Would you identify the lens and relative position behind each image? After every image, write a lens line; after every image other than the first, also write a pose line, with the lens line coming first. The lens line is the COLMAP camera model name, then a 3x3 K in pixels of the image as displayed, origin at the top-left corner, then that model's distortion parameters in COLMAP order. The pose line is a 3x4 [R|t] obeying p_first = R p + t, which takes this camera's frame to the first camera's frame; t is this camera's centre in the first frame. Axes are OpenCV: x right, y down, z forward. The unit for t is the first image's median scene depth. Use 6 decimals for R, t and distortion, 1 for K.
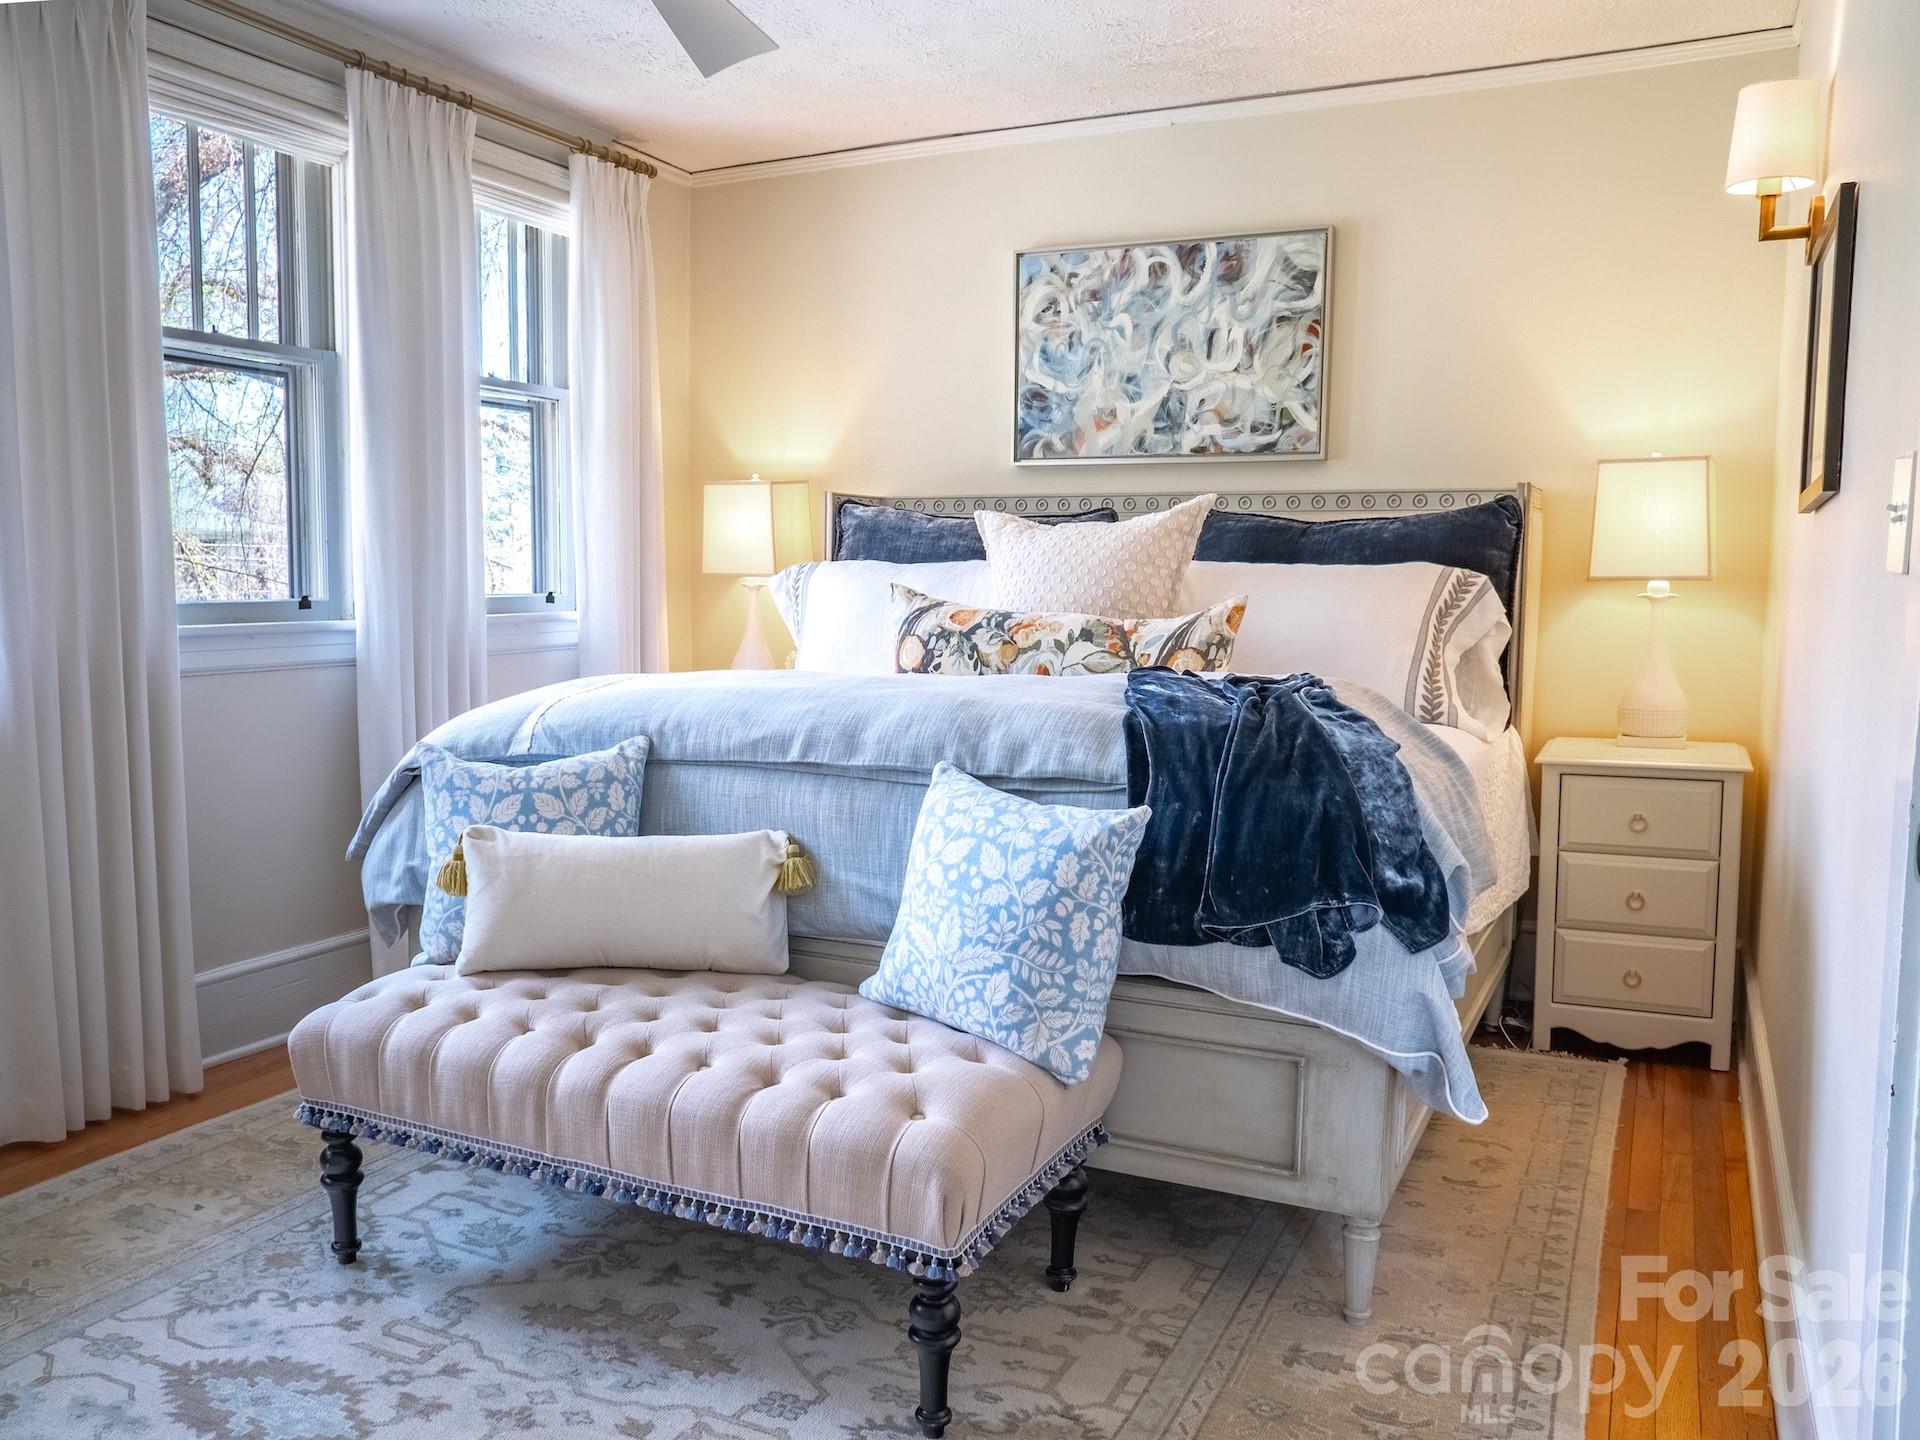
lens RADIAL K [[1659.0, 0, 960.0], [0, 1659.0, 720.0], [0, 0, 1]] dist [0.002118, -0.000463]
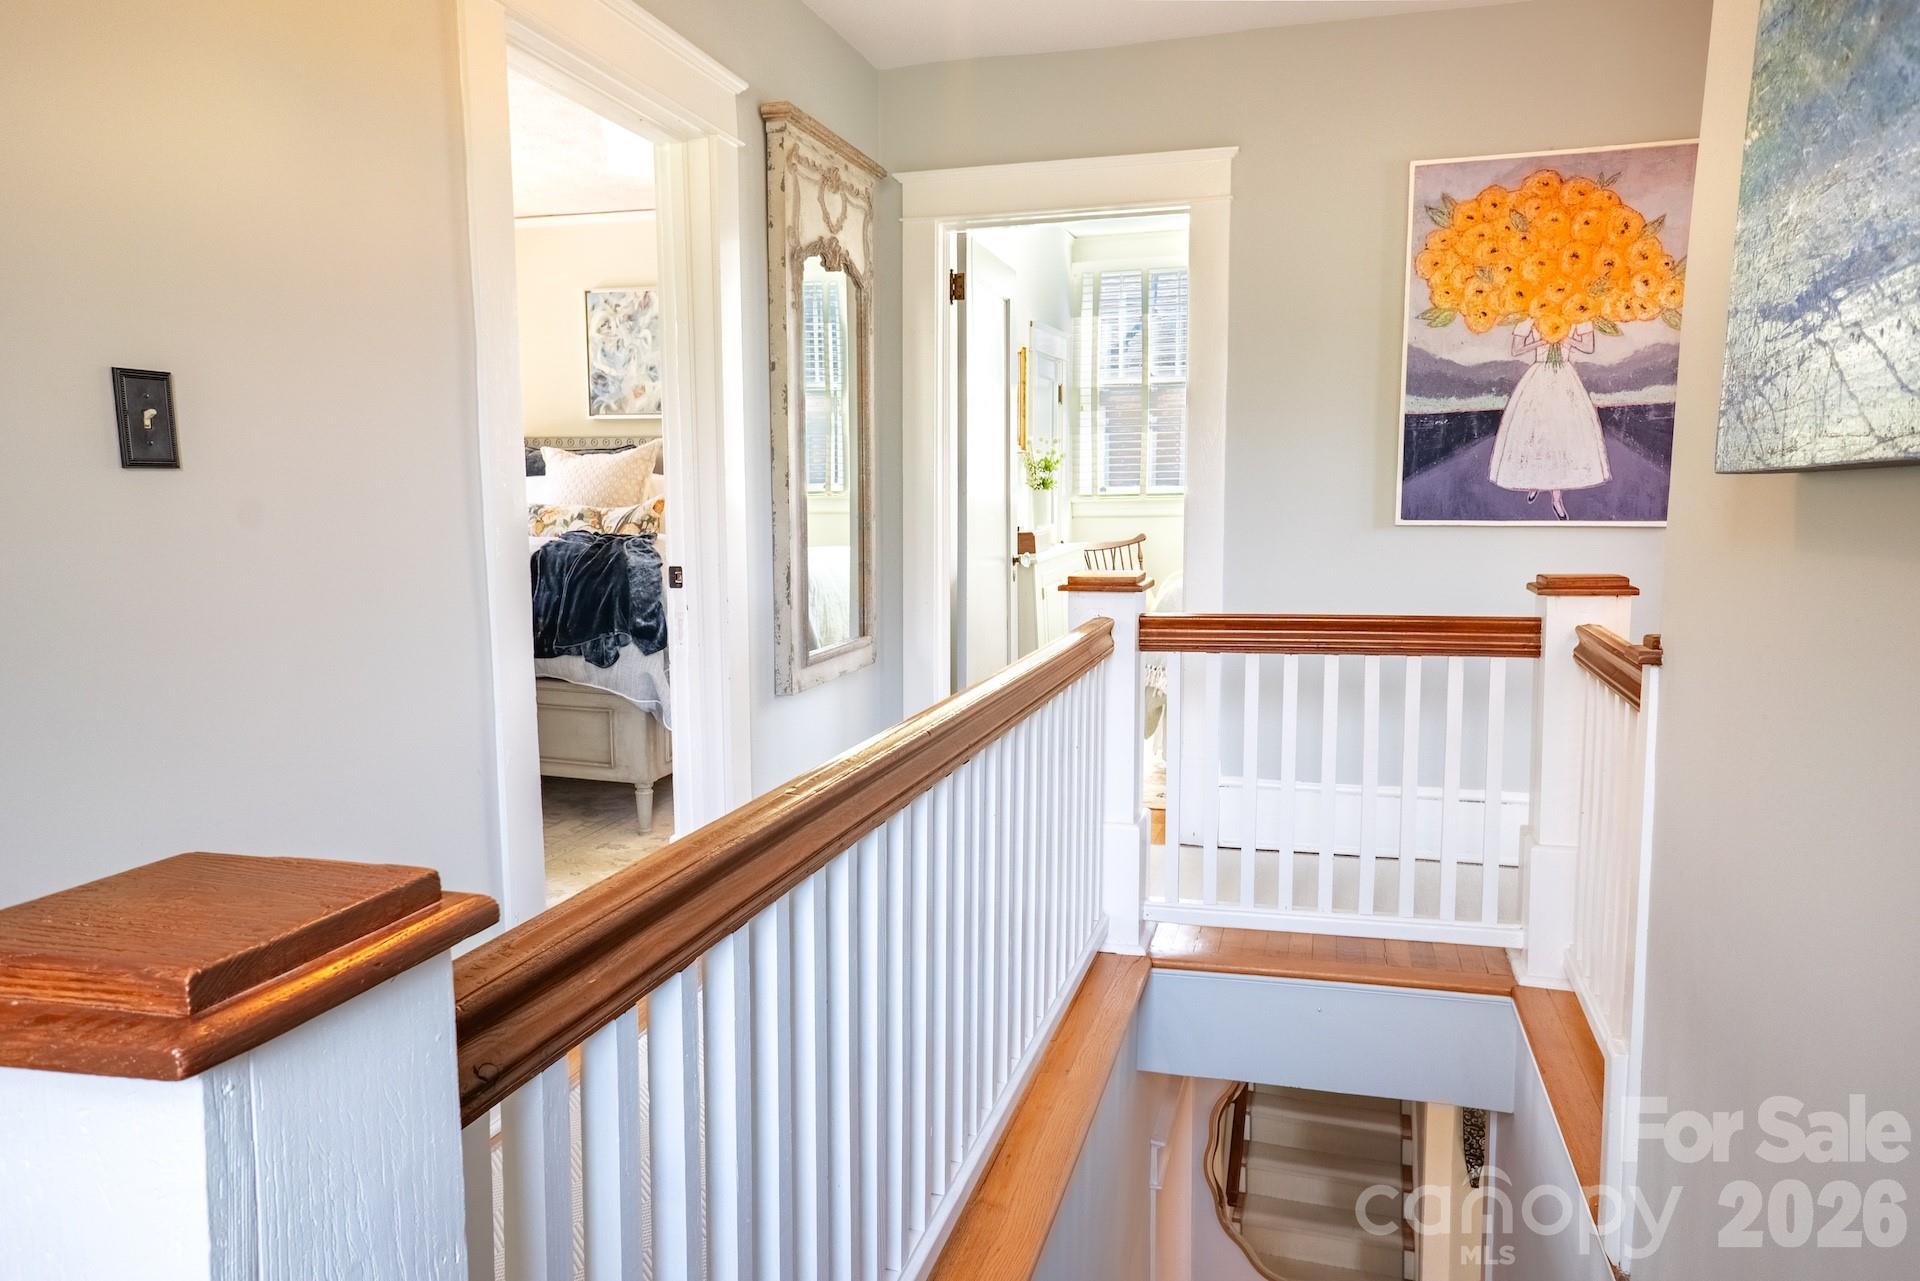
lens RADIAL K [[1333.1, 0, 960.0], [0, 1333.1, 640.5], [0, 0, 1]] dist [0.004970, 0.000784]
pose [[0.989931, -0.018157, 0.140385, 0.278107], [0.014320, 0.999497, 0.028293, 0.048897], [-0.140828, -0.025998, 0.989693, -0.509358]]
